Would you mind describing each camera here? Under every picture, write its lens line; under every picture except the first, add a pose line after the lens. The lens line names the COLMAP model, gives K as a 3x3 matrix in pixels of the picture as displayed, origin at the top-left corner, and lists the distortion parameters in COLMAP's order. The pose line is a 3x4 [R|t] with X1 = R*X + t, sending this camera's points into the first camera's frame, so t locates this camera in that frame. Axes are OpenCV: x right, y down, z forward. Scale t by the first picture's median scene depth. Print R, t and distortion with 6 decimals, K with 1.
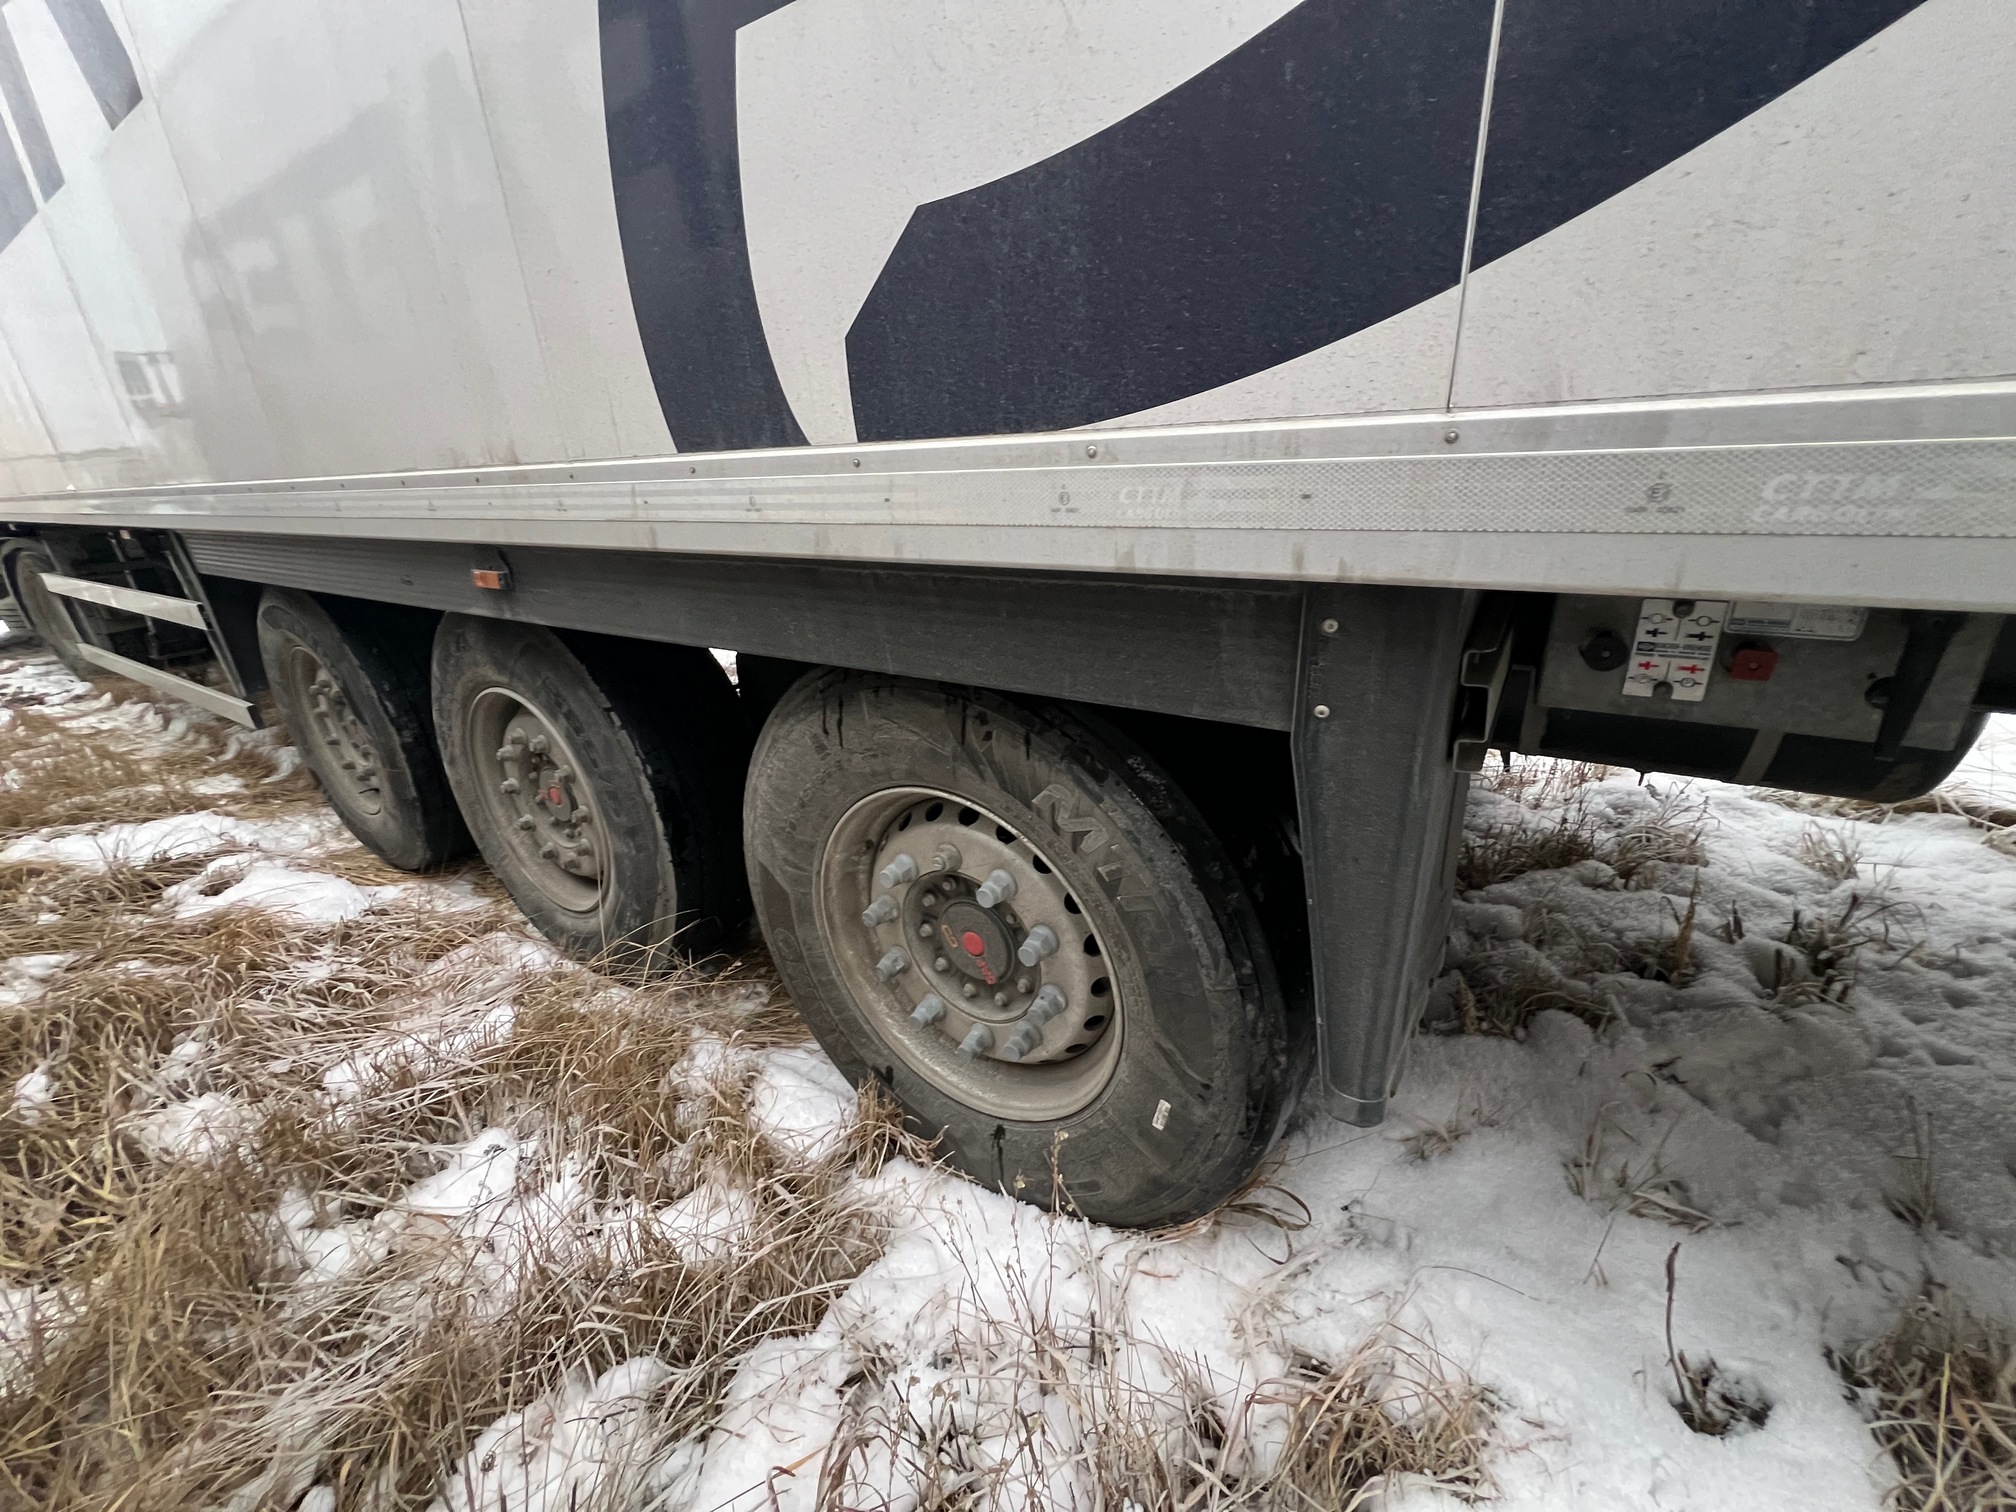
lens RADIAL K [[807.4, 0, 1008.0], [0, 807.4, 756.0], [0, 0, 1]] dist [-0.000143, 0.000376]
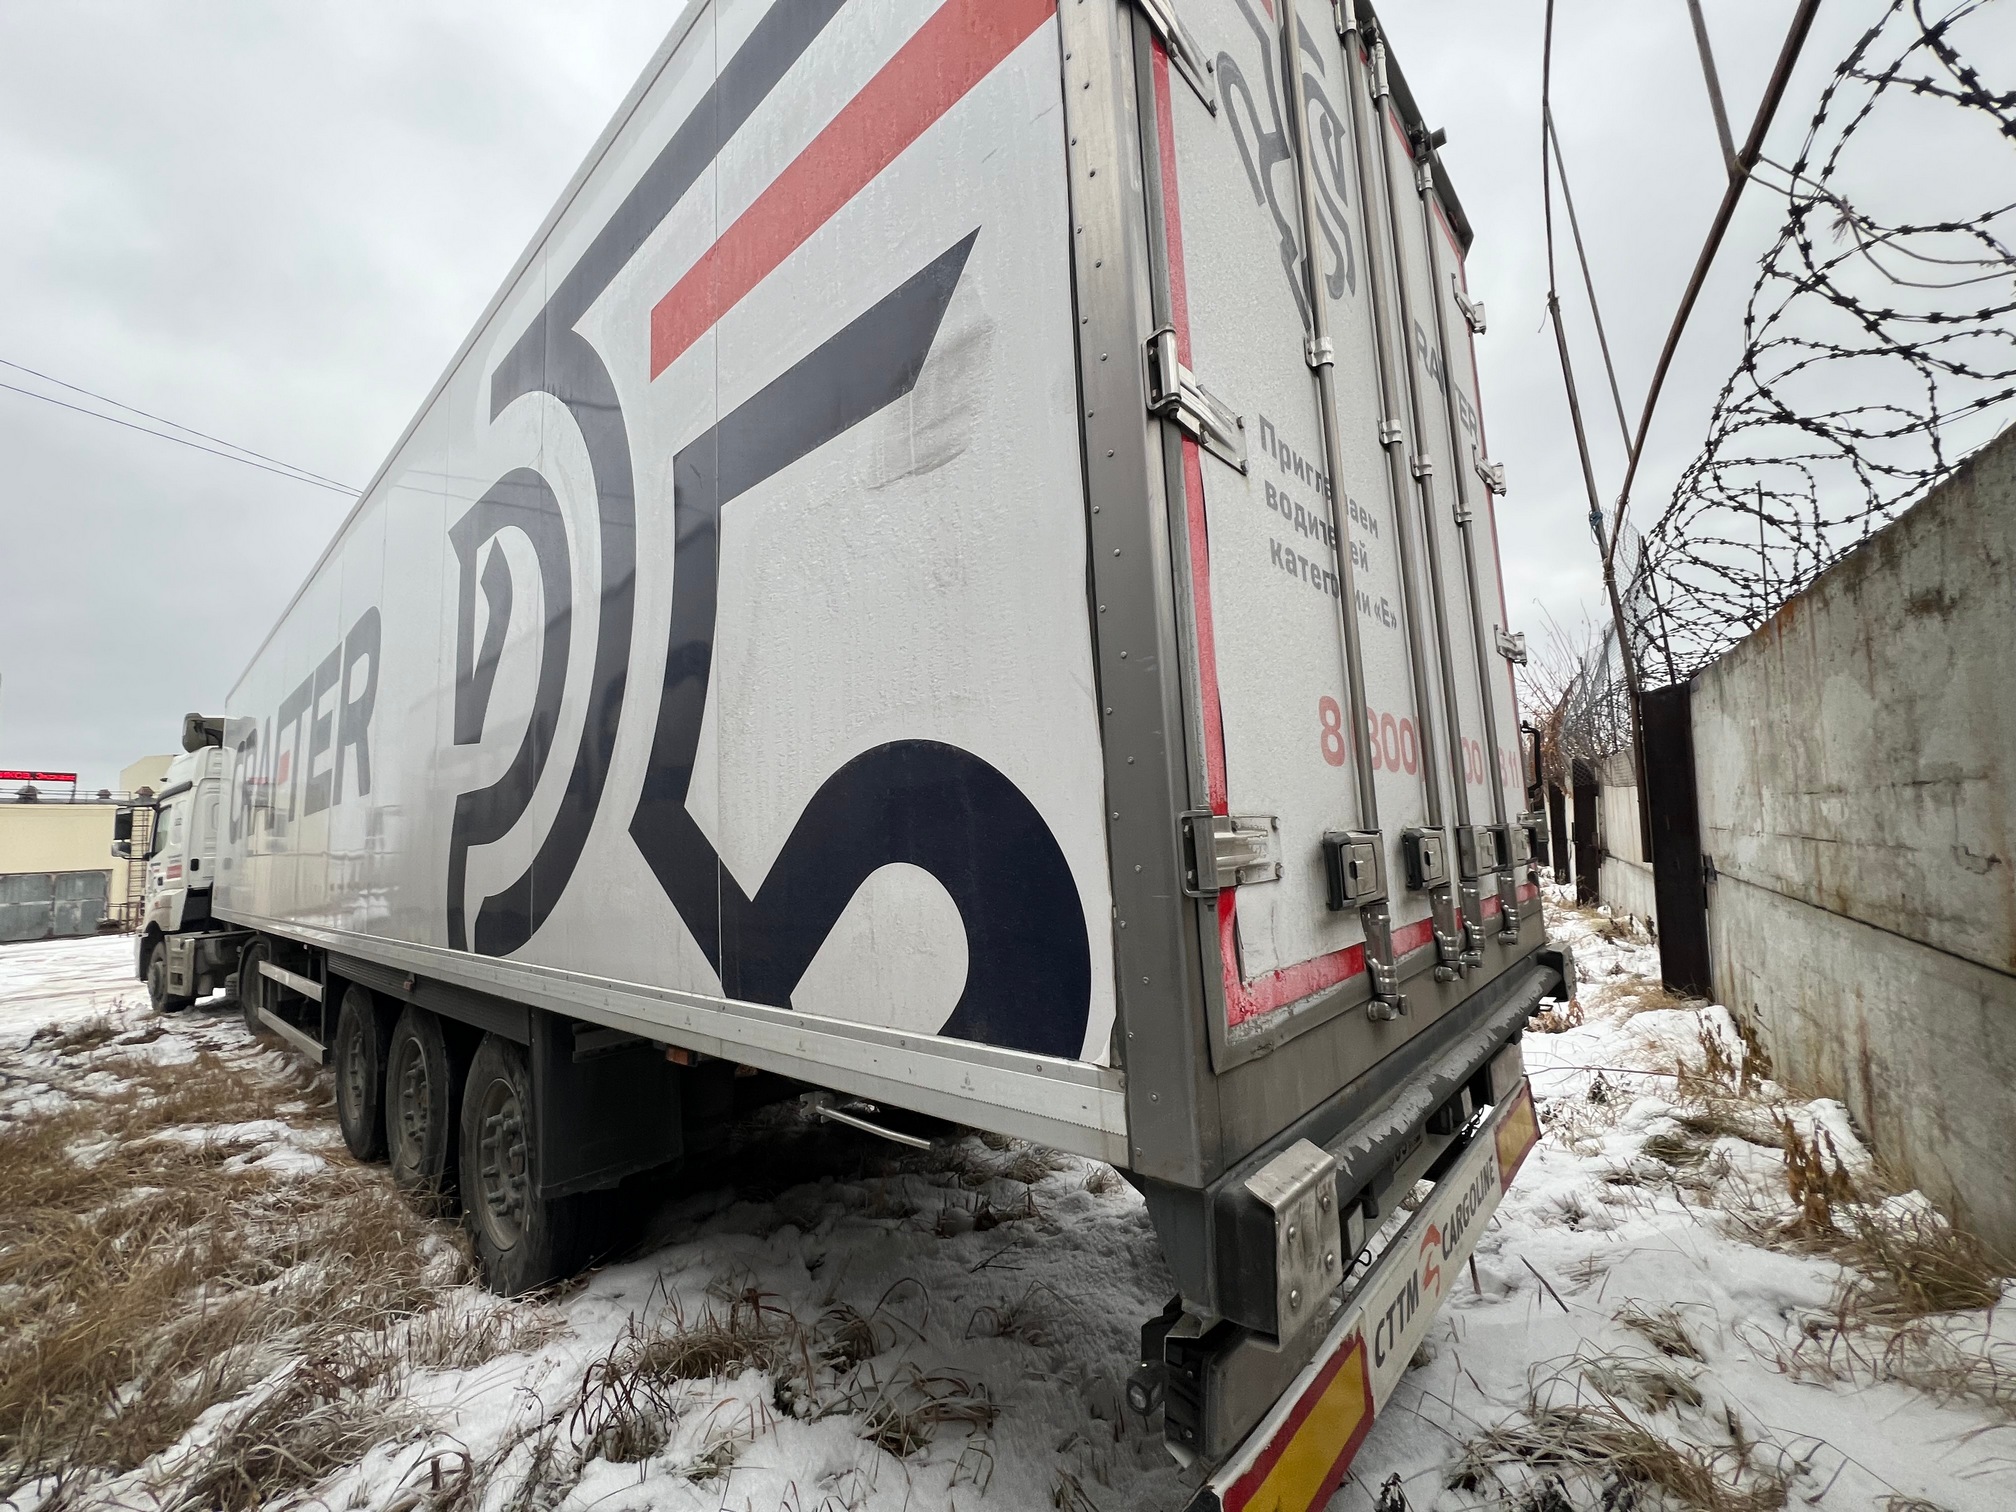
lens RADIAL K [[807.4, 0, 1008.0], [0, 807.4, 756.0], [0, 0, 1]] dist [-0.000143, 0.000376]
pose [[0.990165, -0.008221, -0.139664, 0.662384], [-0.056496, 0.889764, -0.452911, 0.068991], [0.127991, 0.456348, 0.880548, -0.539188]]
